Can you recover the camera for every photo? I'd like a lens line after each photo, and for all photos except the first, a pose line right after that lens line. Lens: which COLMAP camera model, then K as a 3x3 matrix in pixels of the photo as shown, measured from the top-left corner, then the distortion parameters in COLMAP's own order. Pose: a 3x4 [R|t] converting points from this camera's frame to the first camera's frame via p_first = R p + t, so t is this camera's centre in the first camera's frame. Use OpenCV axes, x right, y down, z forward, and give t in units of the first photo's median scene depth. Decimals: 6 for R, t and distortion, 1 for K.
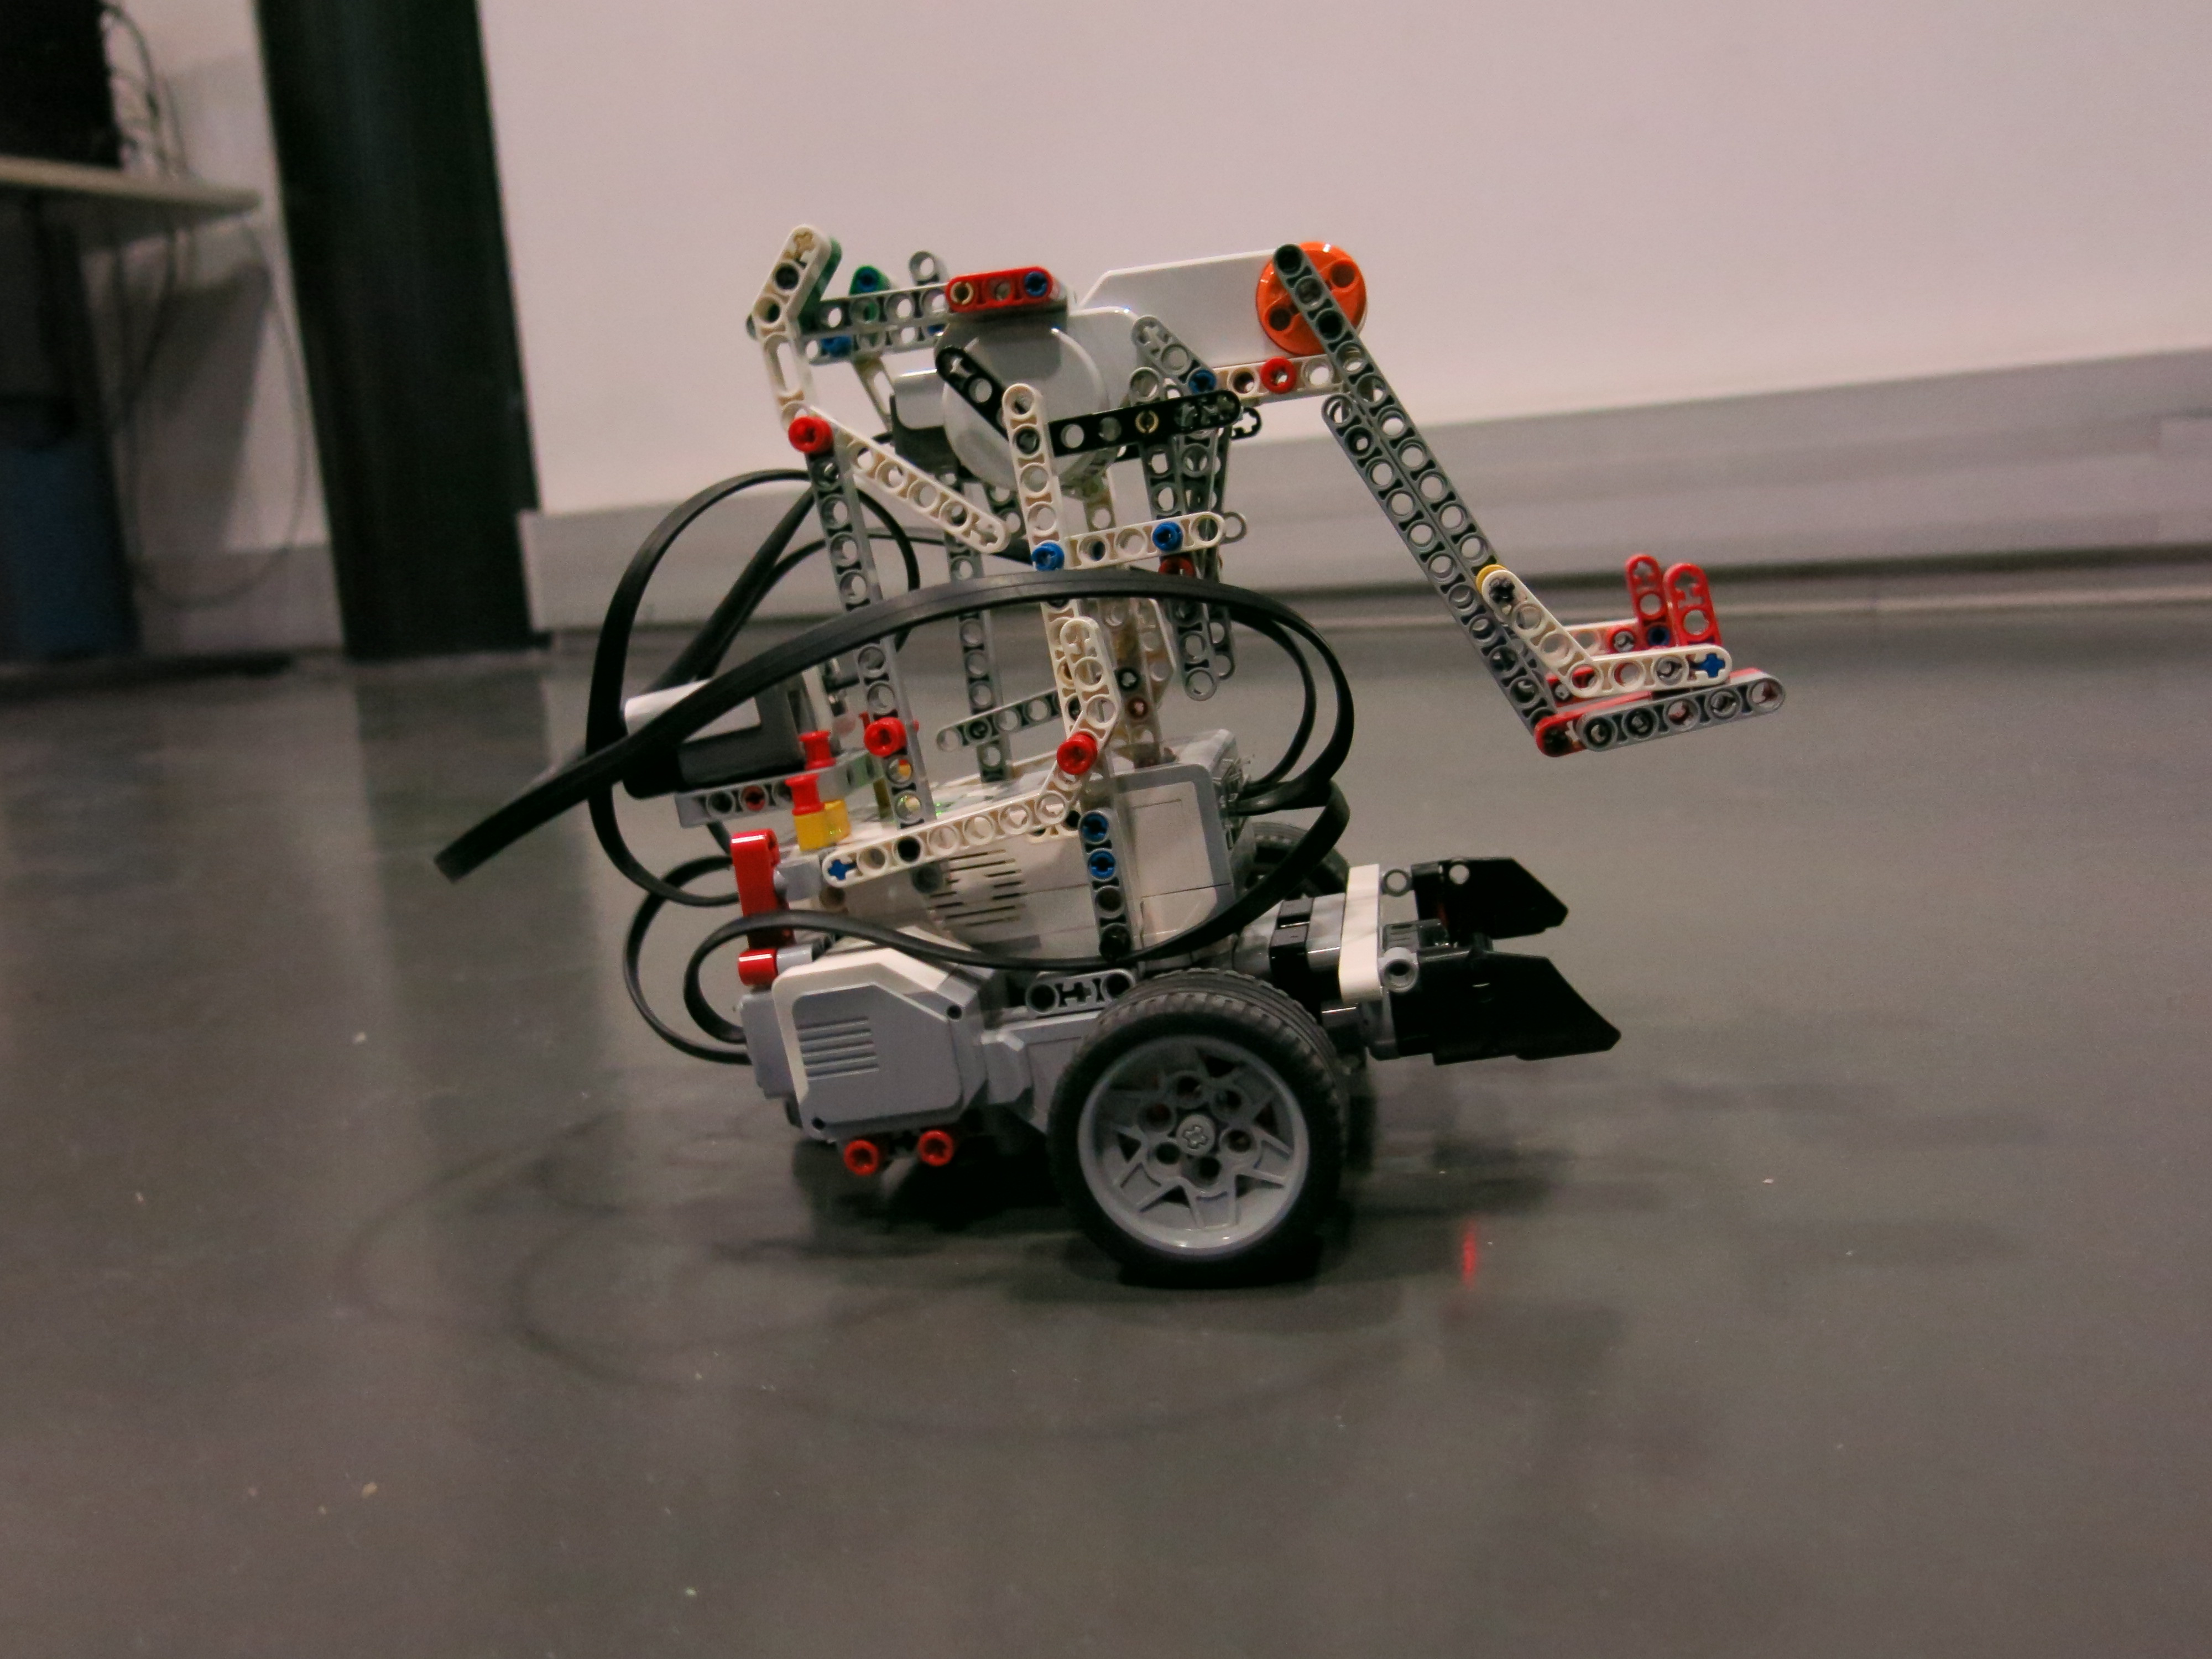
lens RADIAL K [[1832.8, 0, 1104.0], [0, 1832.8, 855.8], [0, 0, 1]] dist [-0.026778, 0.011162]
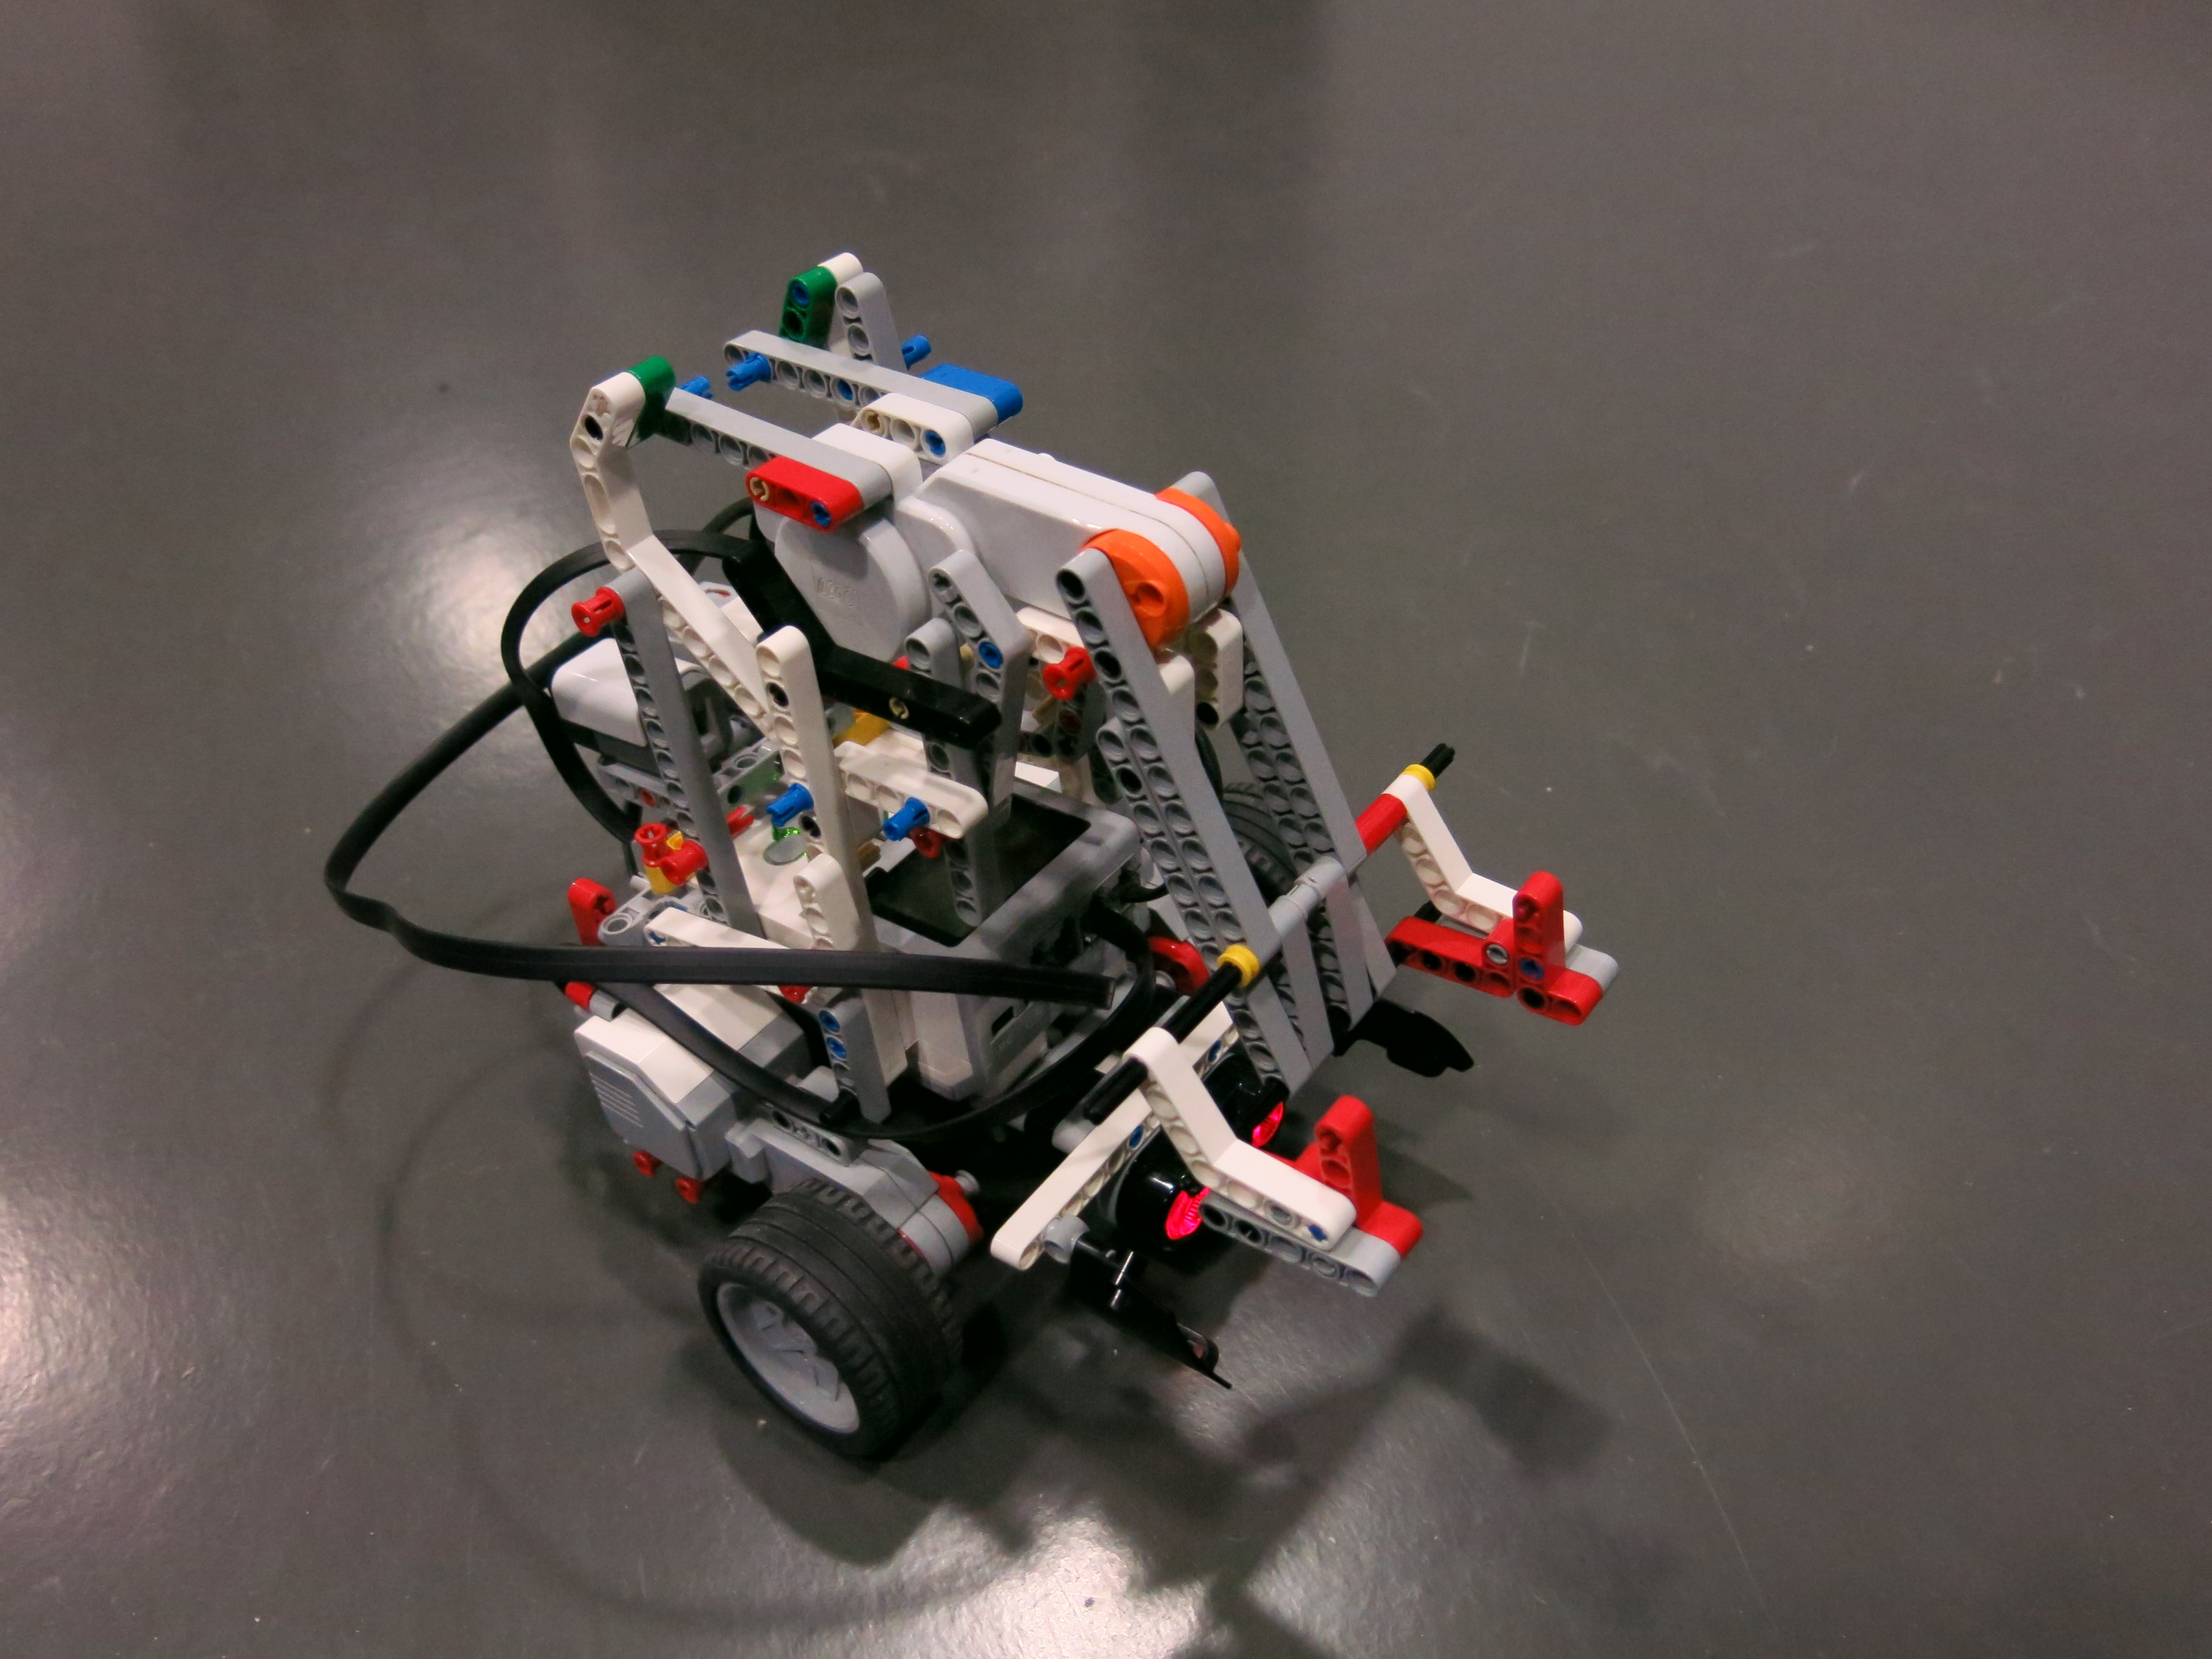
lens RADIAL K [[1832.8, 0, 1104.0], [0, 1832.8, 855.8], [0, 0, 1]] dist [-0.026778, 0.011162]
pose [[0.883306, 0.360064, -0.300209, 0.398228], [-0.135250, 0.808880, 0.572207, -0.685232], [0.448864, -0.464831, 0.763186, 0.298602]]
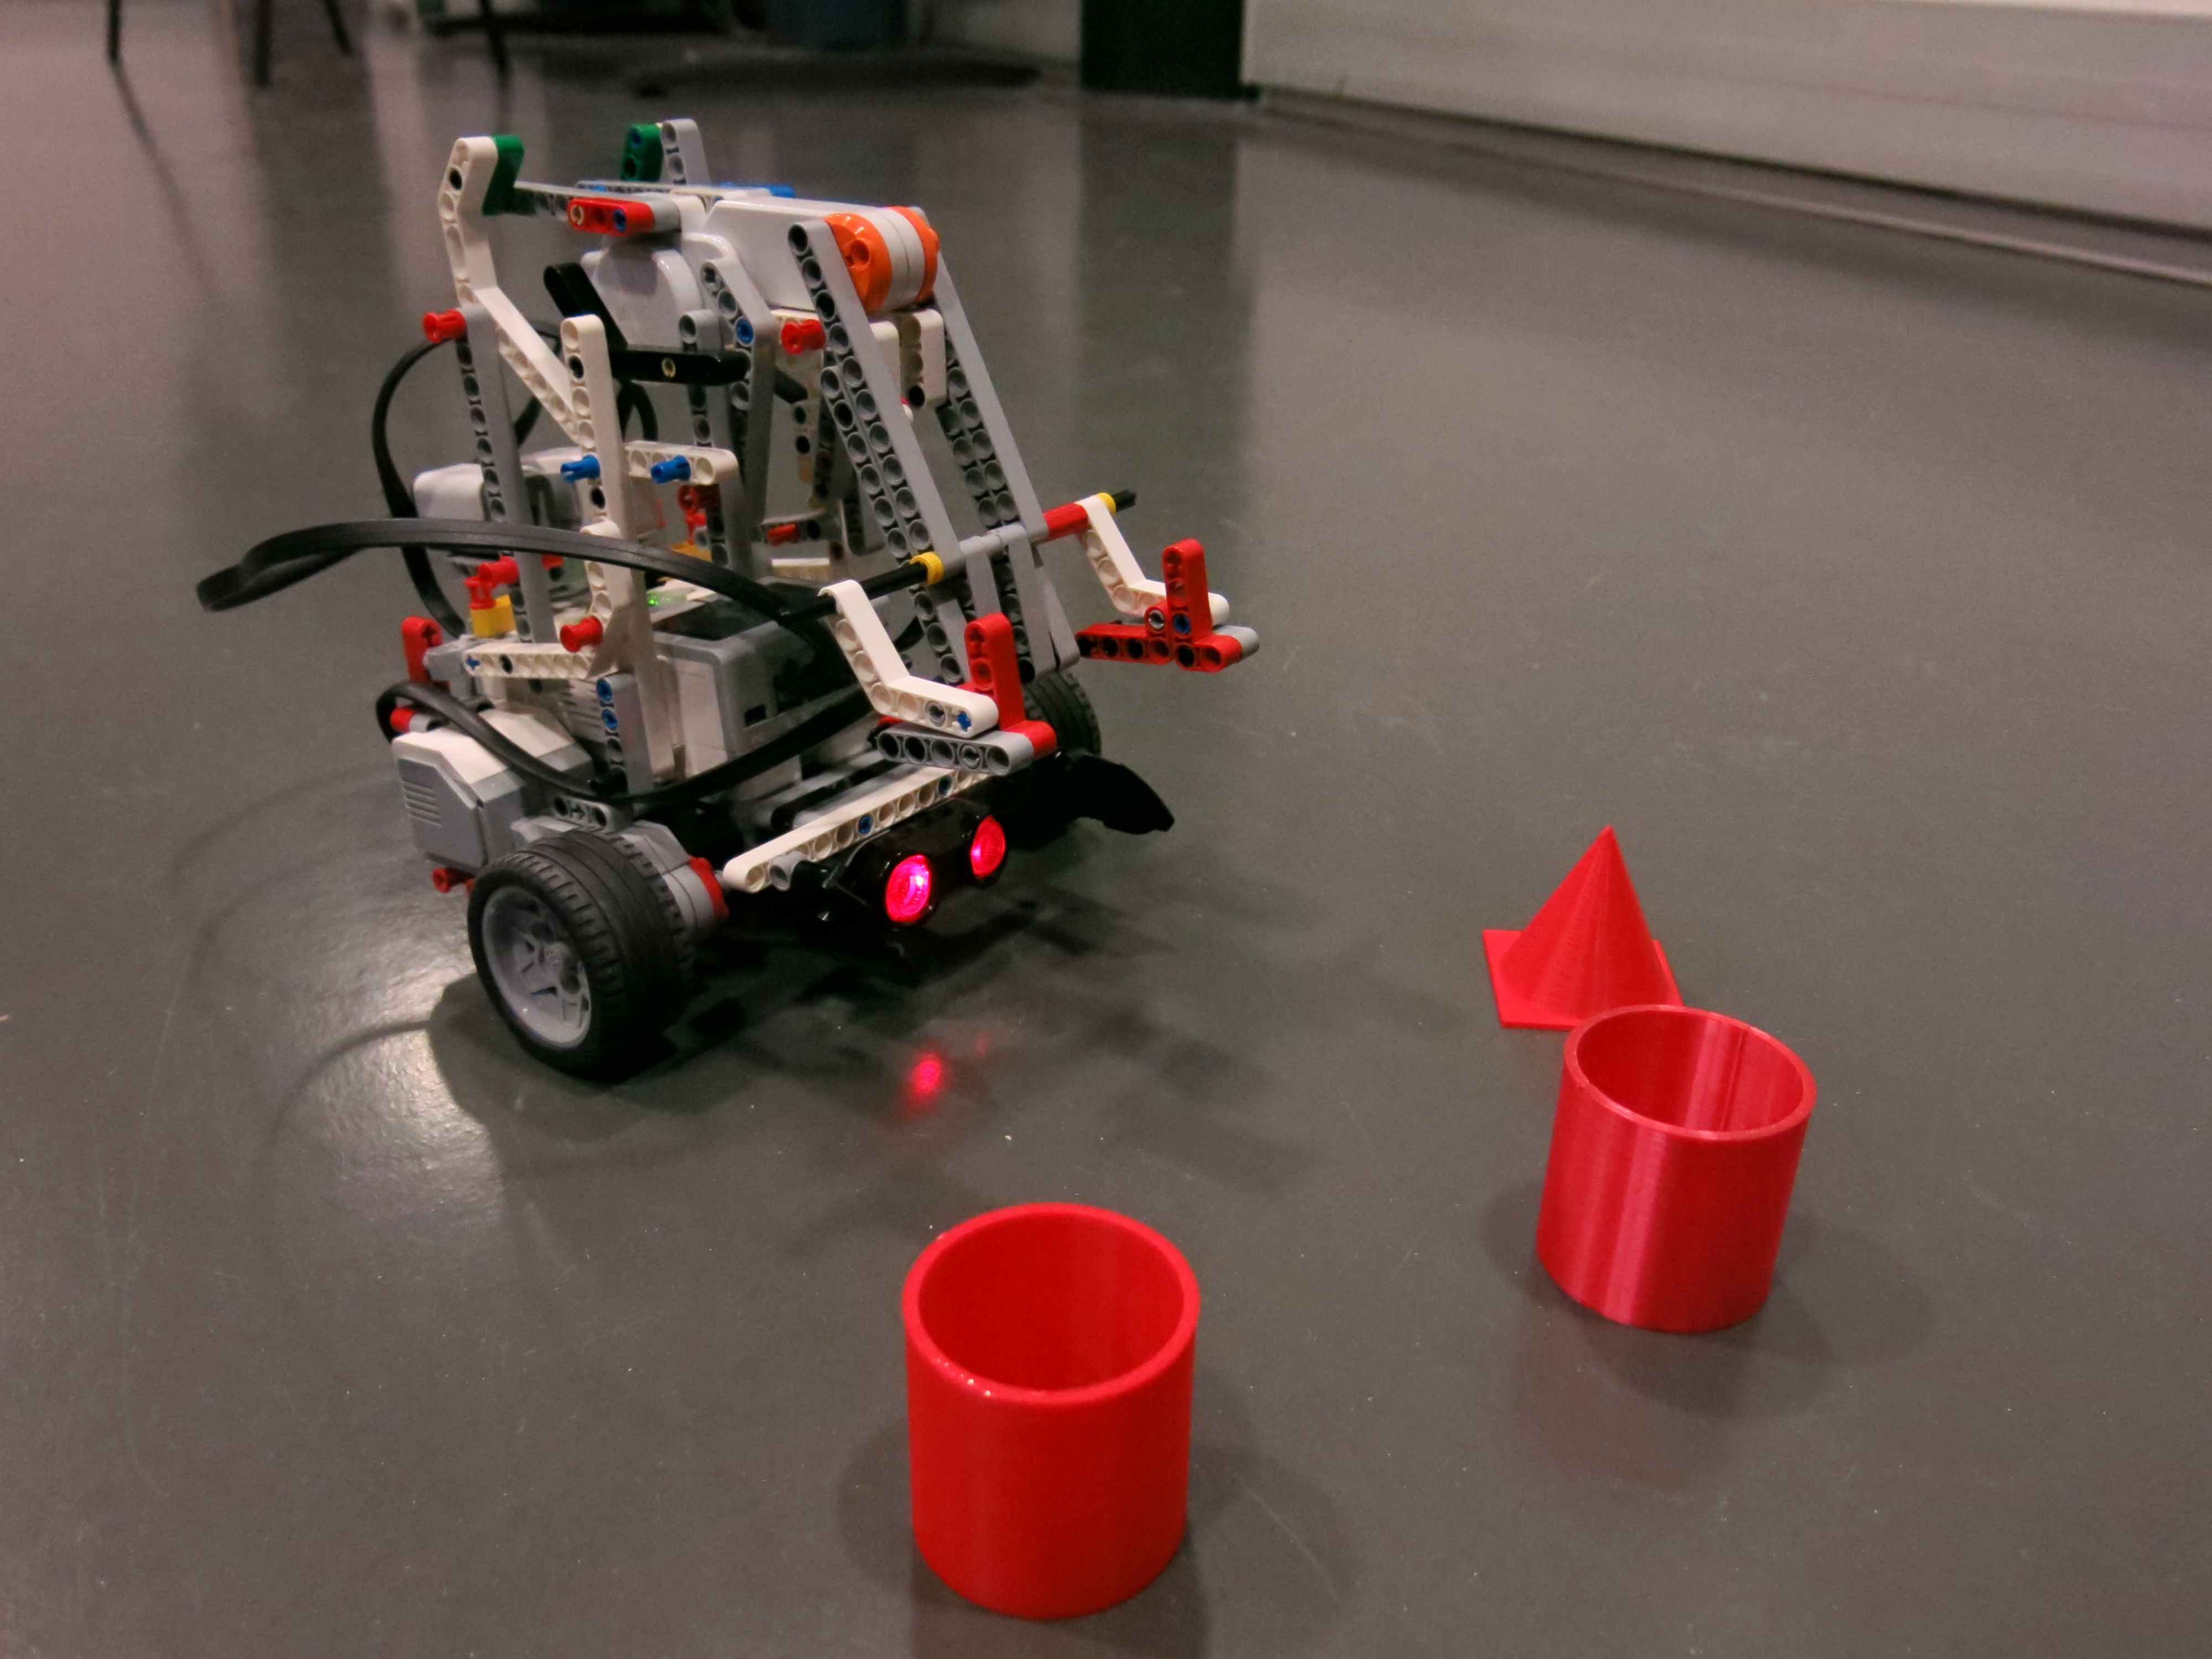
lens RADIAL K [[1832.8, 0, 1104.0], [0, 1832.8, 855.8], [0, 0, 1]] dist [-0.026778, 0.011162]
pose [[0.879715, 0.301237, -0.367911, 0.750276], [-0.174783, 0.924419, 0.338969, -0.374916], [0.442214, -0.233891, 0.865876, 0.046935]]
